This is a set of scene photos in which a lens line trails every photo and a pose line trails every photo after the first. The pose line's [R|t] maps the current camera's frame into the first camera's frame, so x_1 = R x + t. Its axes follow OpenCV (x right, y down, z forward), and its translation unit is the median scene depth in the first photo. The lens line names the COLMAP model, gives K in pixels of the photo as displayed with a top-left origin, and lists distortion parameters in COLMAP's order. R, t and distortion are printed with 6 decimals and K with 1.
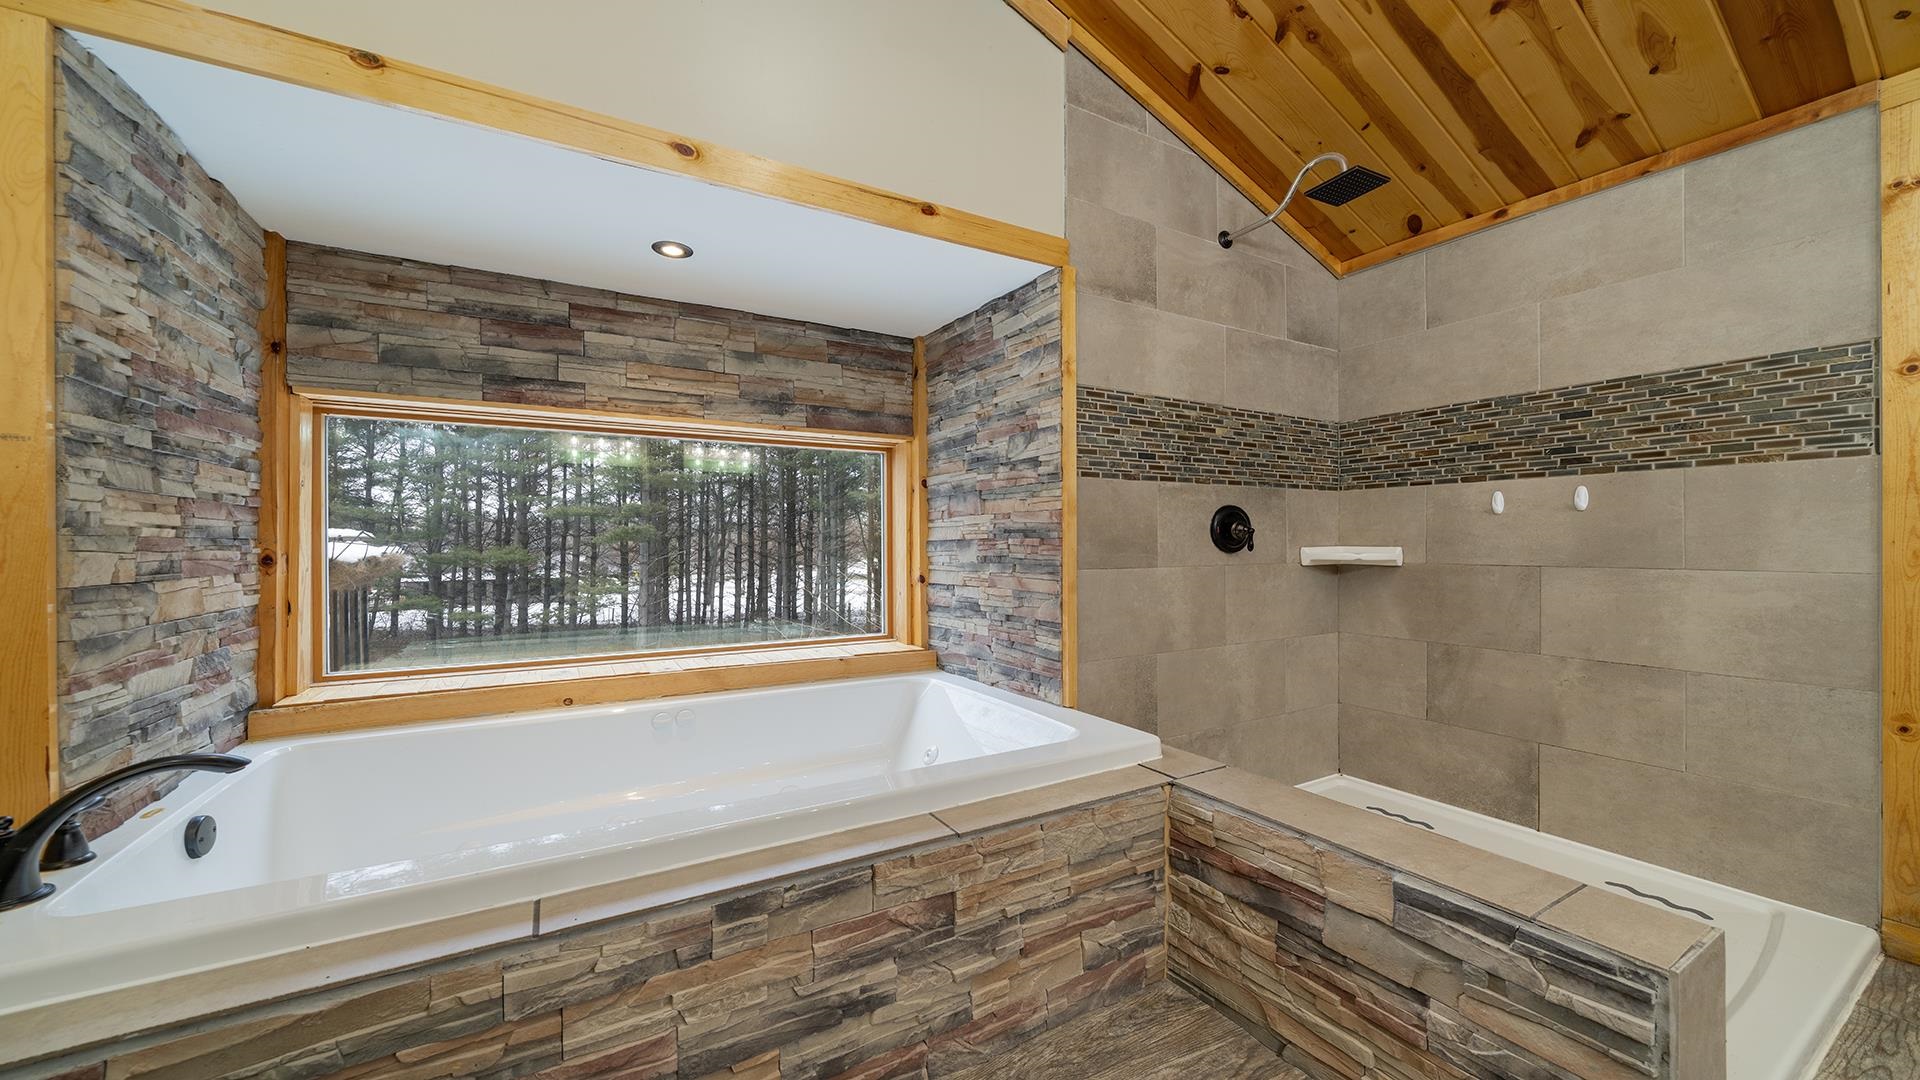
lens RADIAL K [[691.3, 0, 944.5], [0, 691.3, 542.3], [0, 0, 1]] dist [-0.008081, 0.000646]
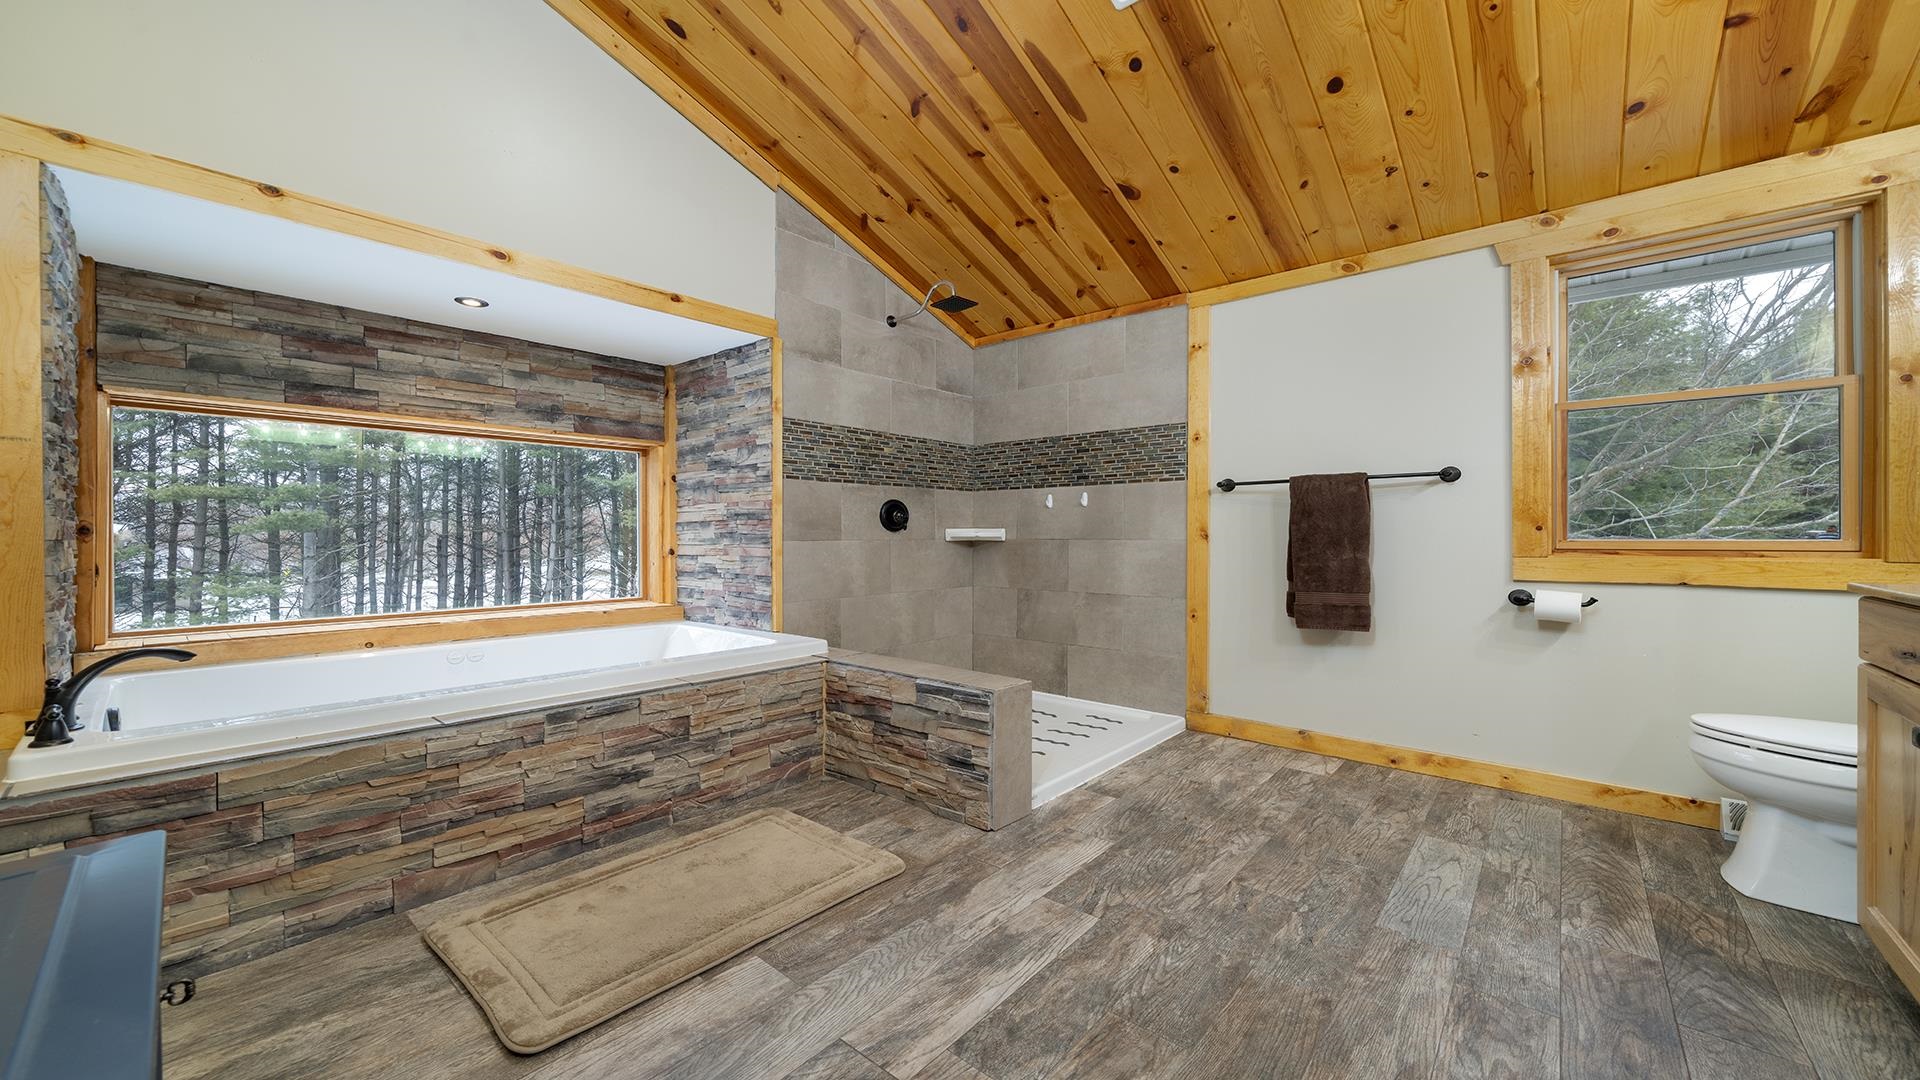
lens RADIAL K [[691.3, 0, 956.2], [0, 691.3, 536.1], [0, 0, 1]] dist [-0.008081, 0.000646]
pose [[0.938141, 0.000942, 0.346253, 0.026629], [-0.001905, 0.999995, 0.002442, 0.025756], [-0.346249, -0.002950, 0.938138, -0.545816]]
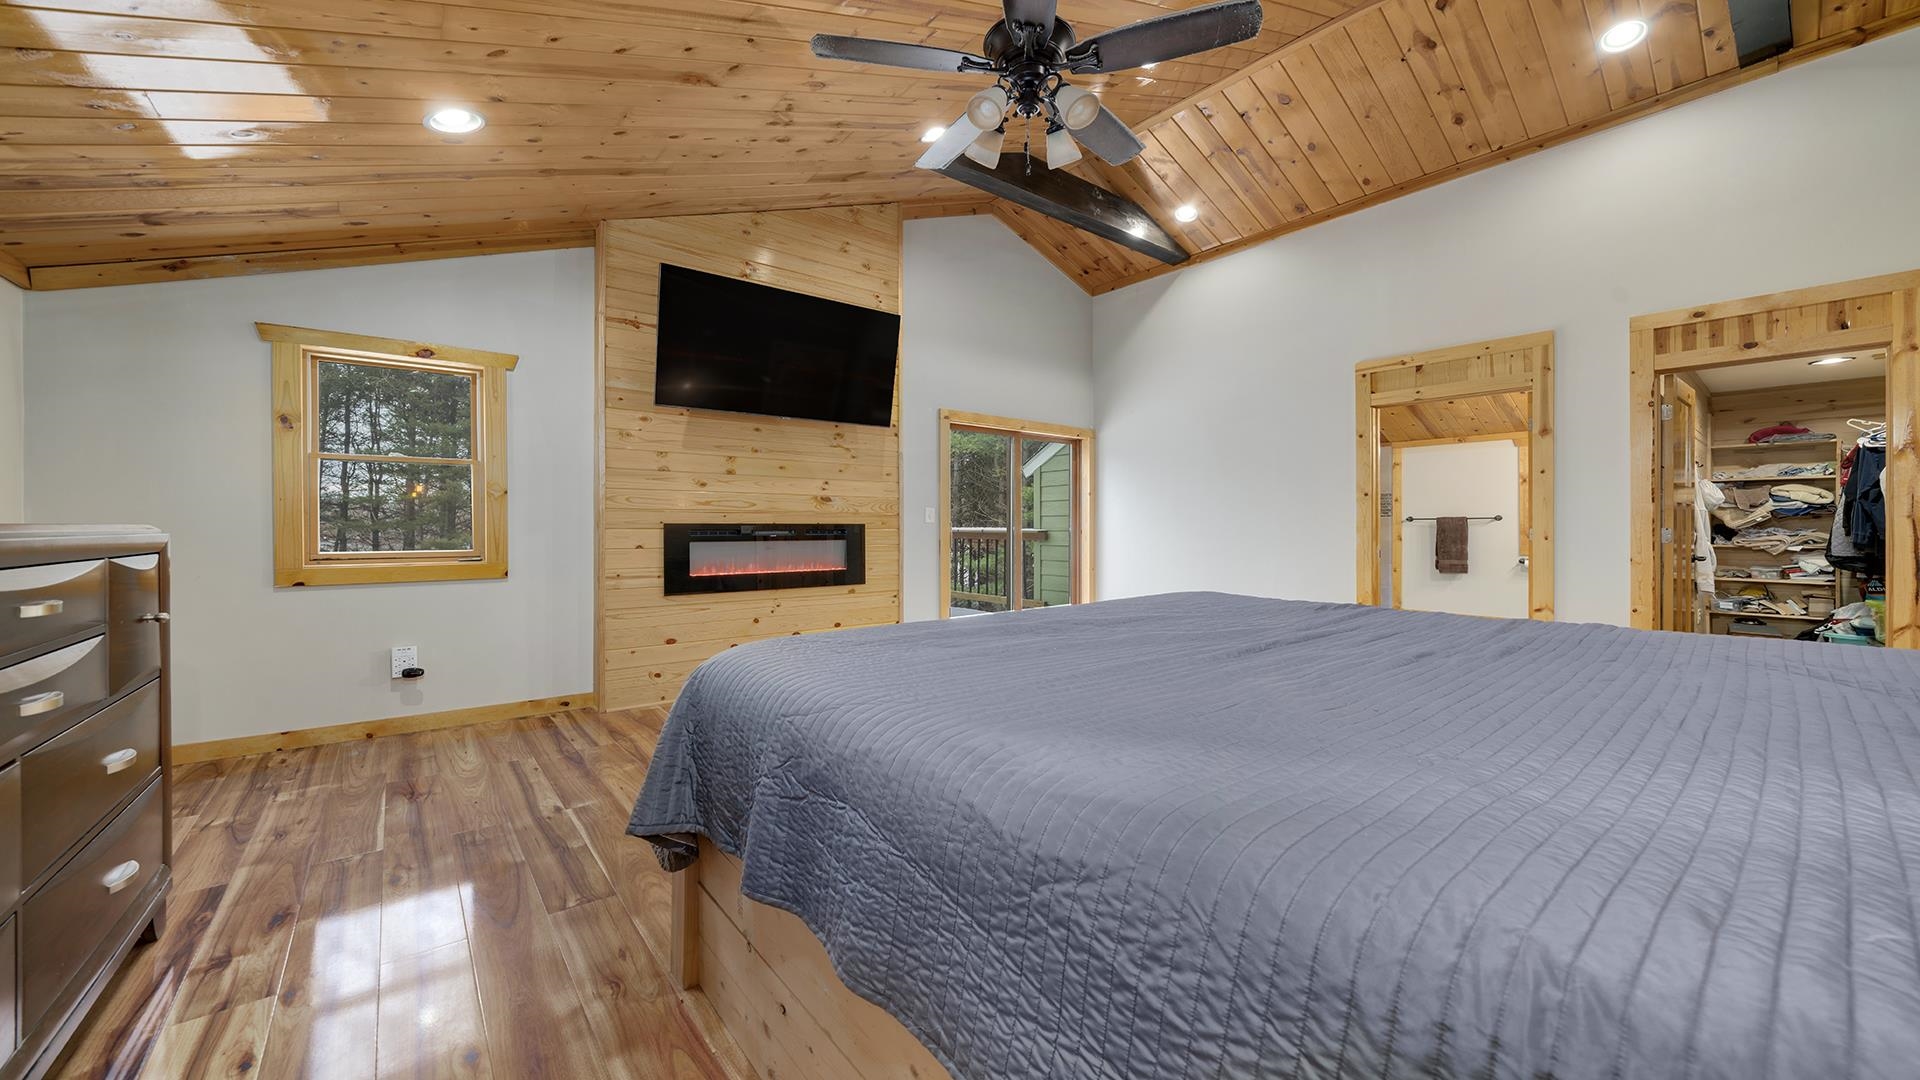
lens RADIAL K [[691.3, 0, 949.2], [0, 691.3, 536.0], [0, 0, 1]] dist [-0.008081, 0.000646]
pose [[0.988778, -0.000036, 0.149393, -2.162660], [-0.000967, 0.999978, 0.006636, -0.014652], [-0.149390, -0.006706, 0.988756, -2.911586]]
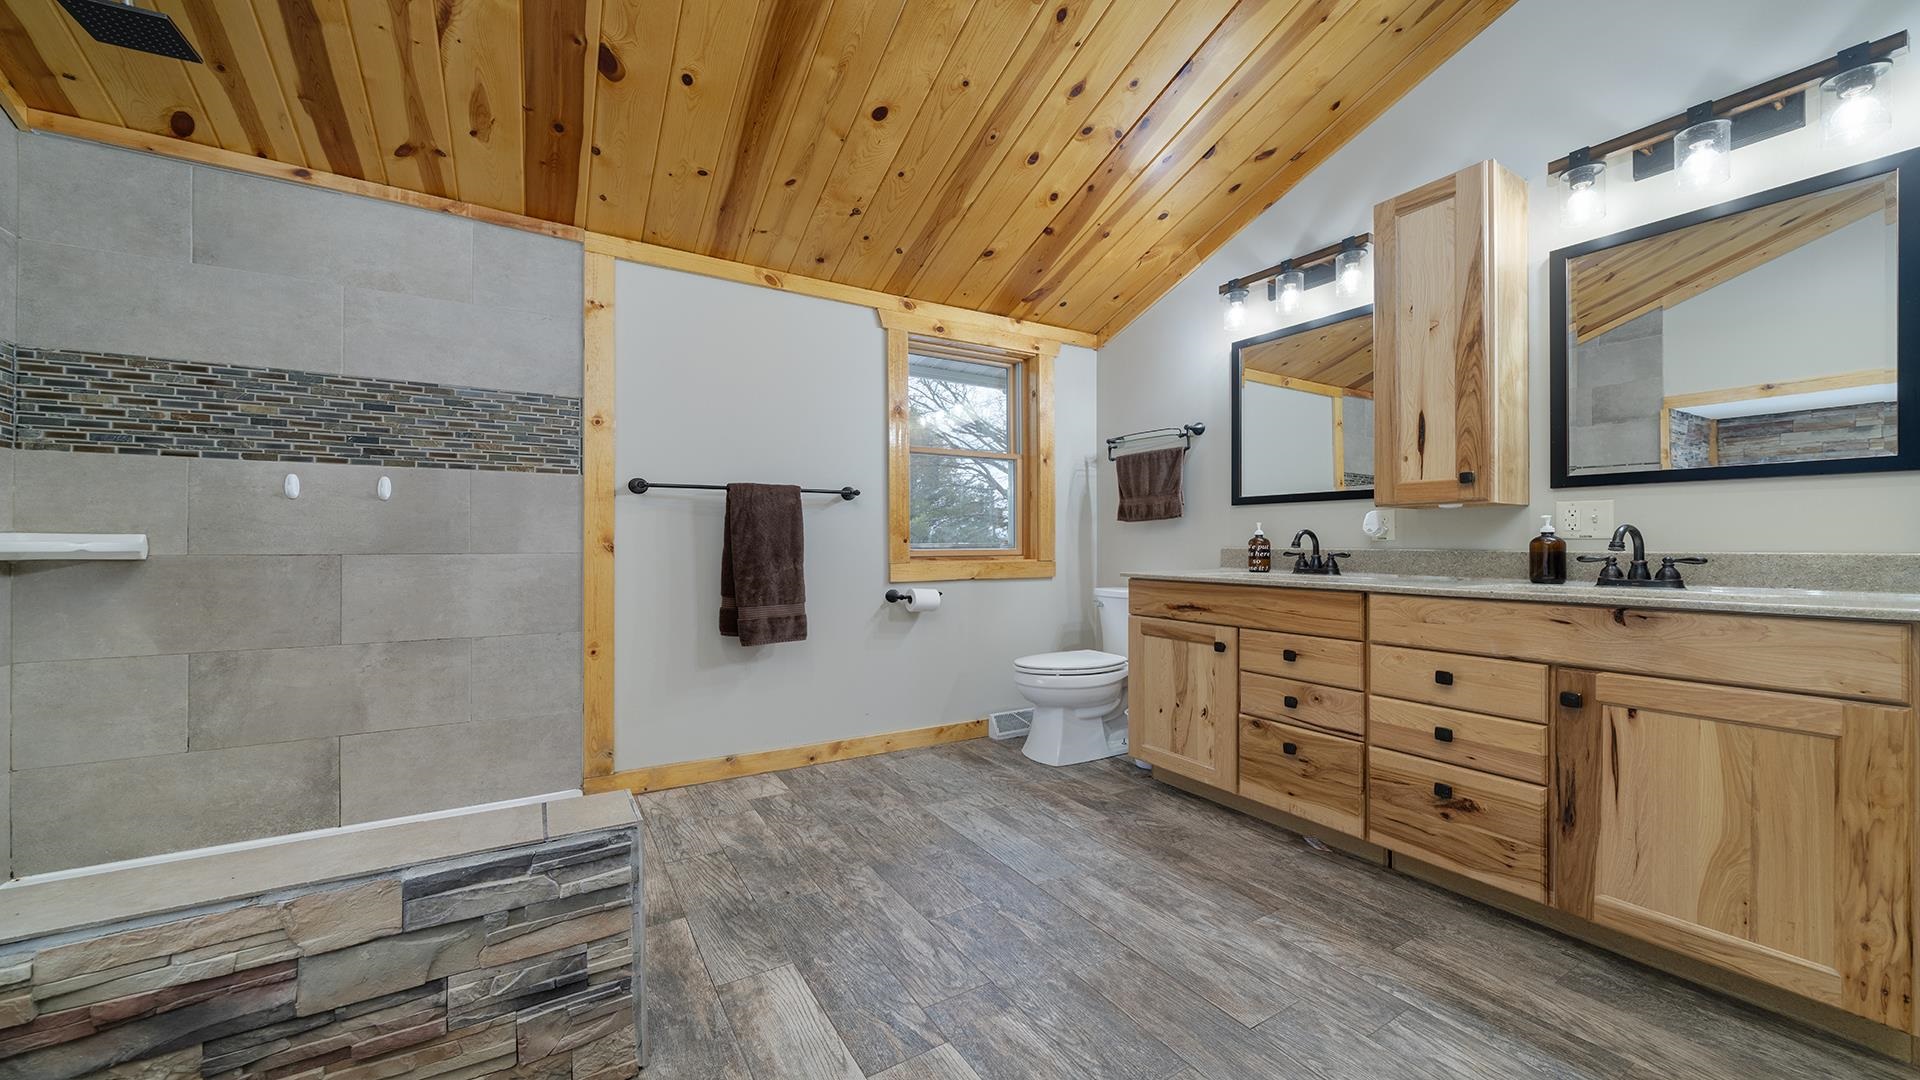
lens RADIAL K [[691.3, 0, 979.1], [0, 691.3, 539.8], [0, 0, 1]] dist [-0.008081, 0.000646]
pose [[-0.044122, 0.009521, 0.998981, -0.165425], [-0.000372, 0.999954, -0.009547, 0.025386], [-0.999026, -0.000793, -0.044117, 0.151885]]
